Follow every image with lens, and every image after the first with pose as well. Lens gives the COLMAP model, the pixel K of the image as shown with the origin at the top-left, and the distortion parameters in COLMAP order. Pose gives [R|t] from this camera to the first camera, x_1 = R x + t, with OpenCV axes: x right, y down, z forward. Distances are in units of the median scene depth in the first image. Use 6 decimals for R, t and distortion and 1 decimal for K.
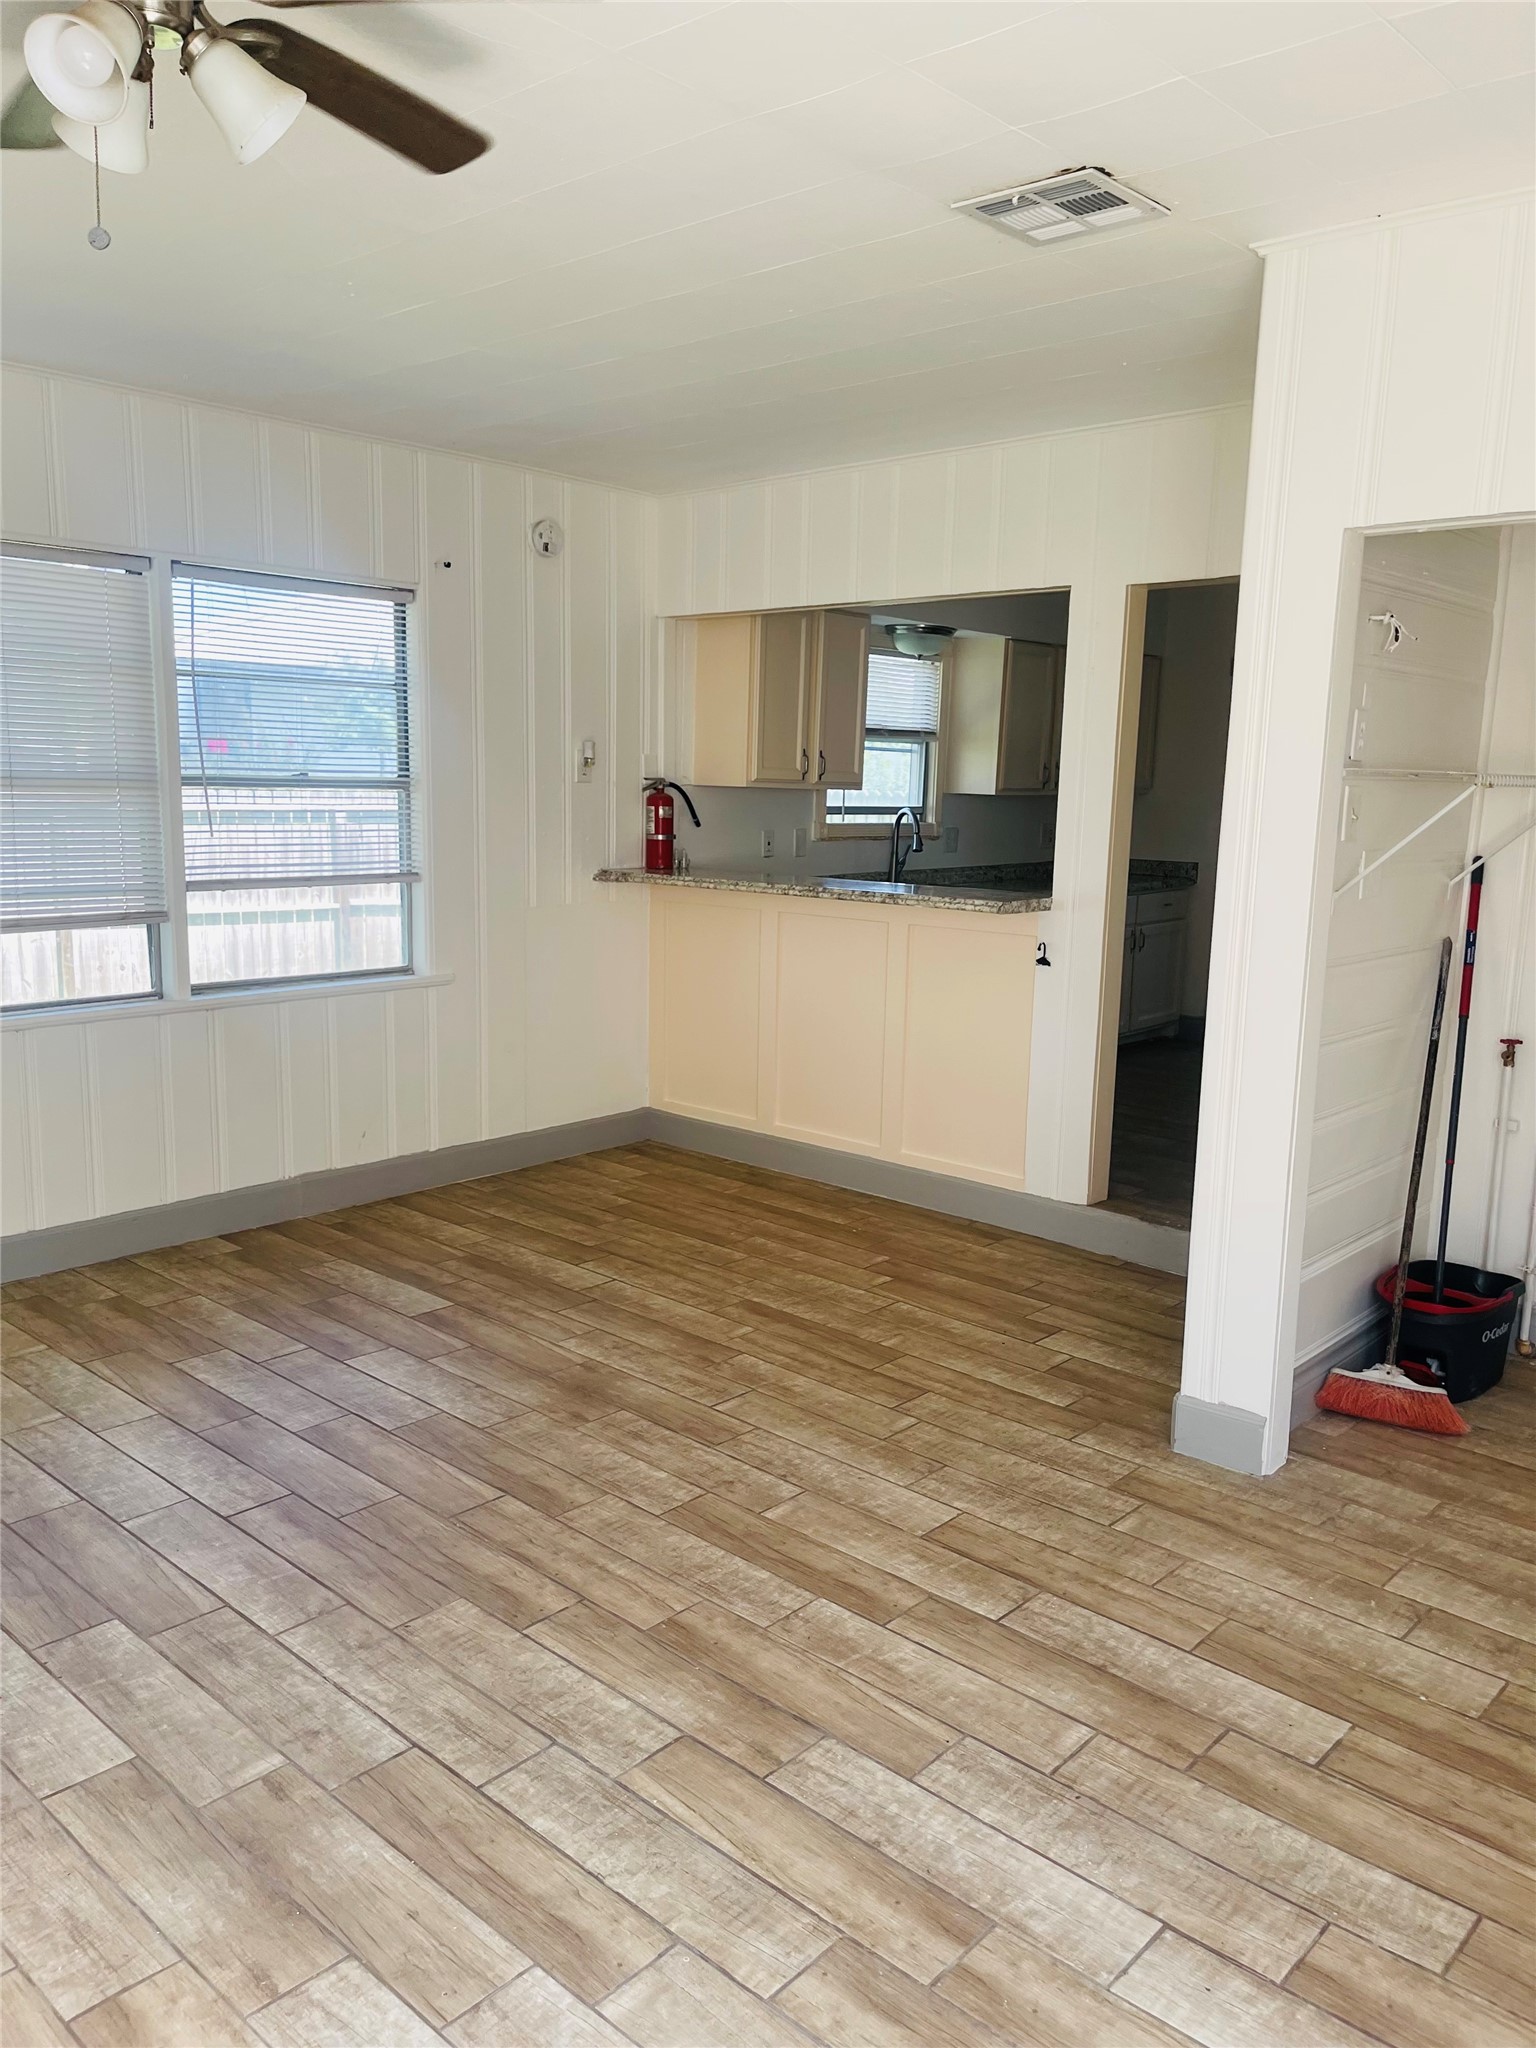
lens RADIAL K [[1548.4, 0, 775.1], [0, 1548.4, 1029.0], [0, 0, 1]] dist [0.061741, -0.087893]
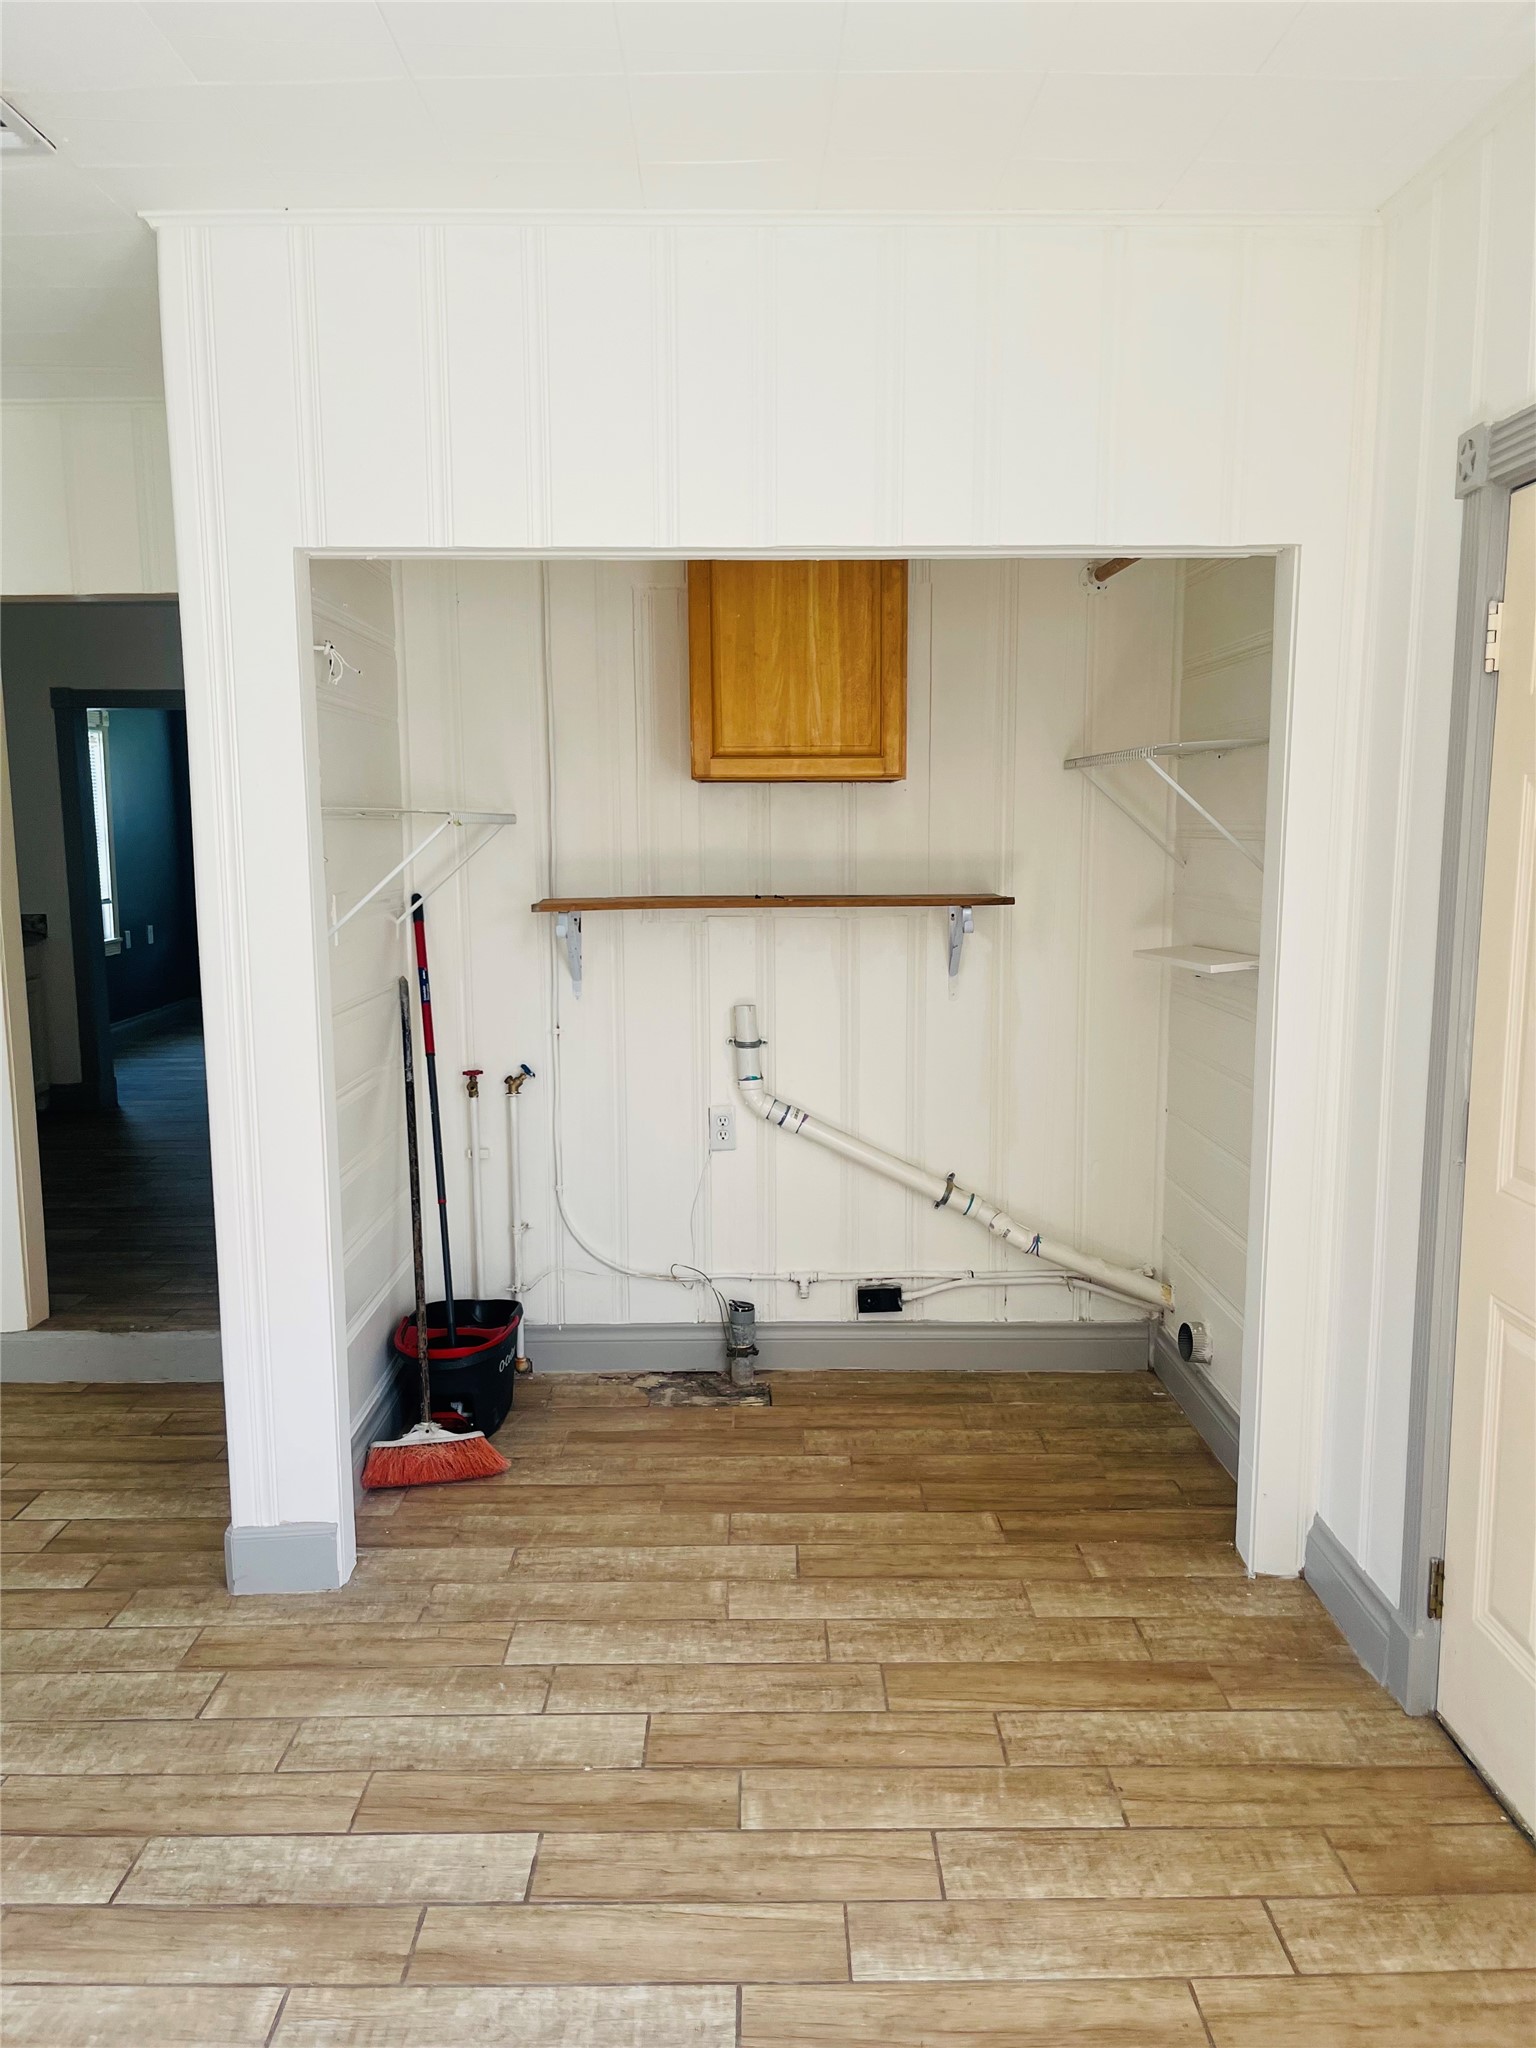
lens RADIAL K [[1548.4, 0, 782.7], [0, 1548.4, 1038.7], [0, 0, 1]] dist [0.061741, -0.087893]
pose [[0.739149, -0.121476, 0.662497, -0.060467], [0.133955, 0.990465, 0.032160, -0.024287], [-0.660087, 0.064974, 0.748374, 0.133192]]
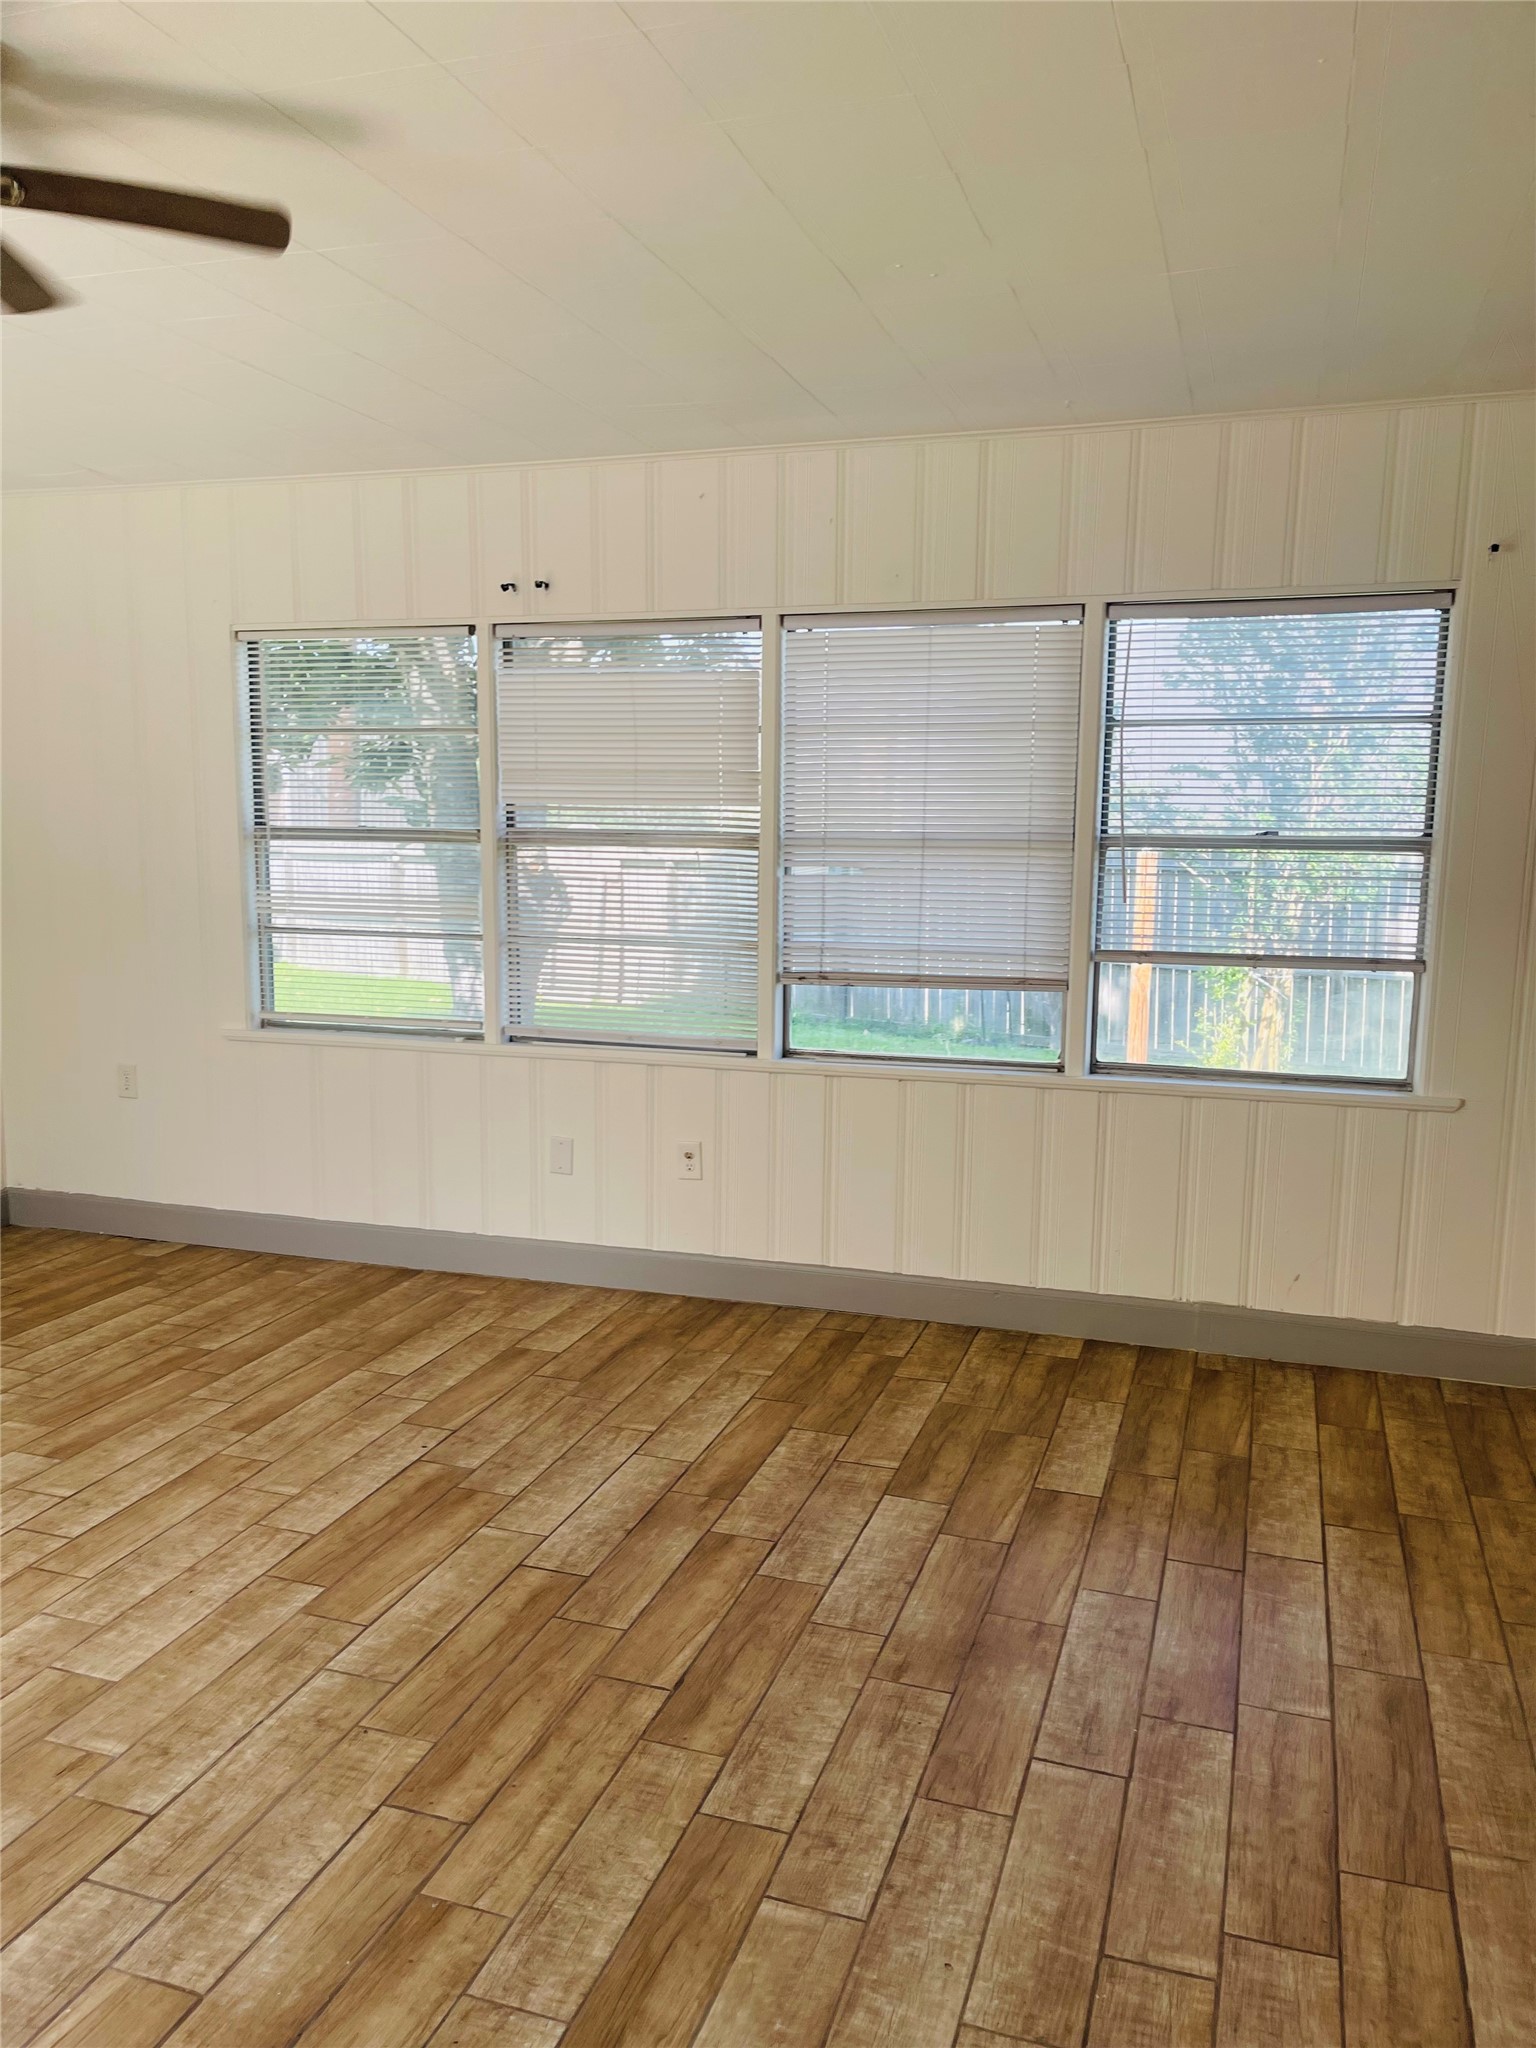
lens RADIAL K [[1548.4, 0, 768.9], [0, 1548.4, 1031.4], [0, 0, 1]] dist [0.061741, -0.087893]
pose [[0.400203, 0.109816, -0.909823, 0.513747], [-0.146574, 0.987684, 0.054740, -0.092120], [0.904629, 0.111449, 0.411370, 0.603309]]
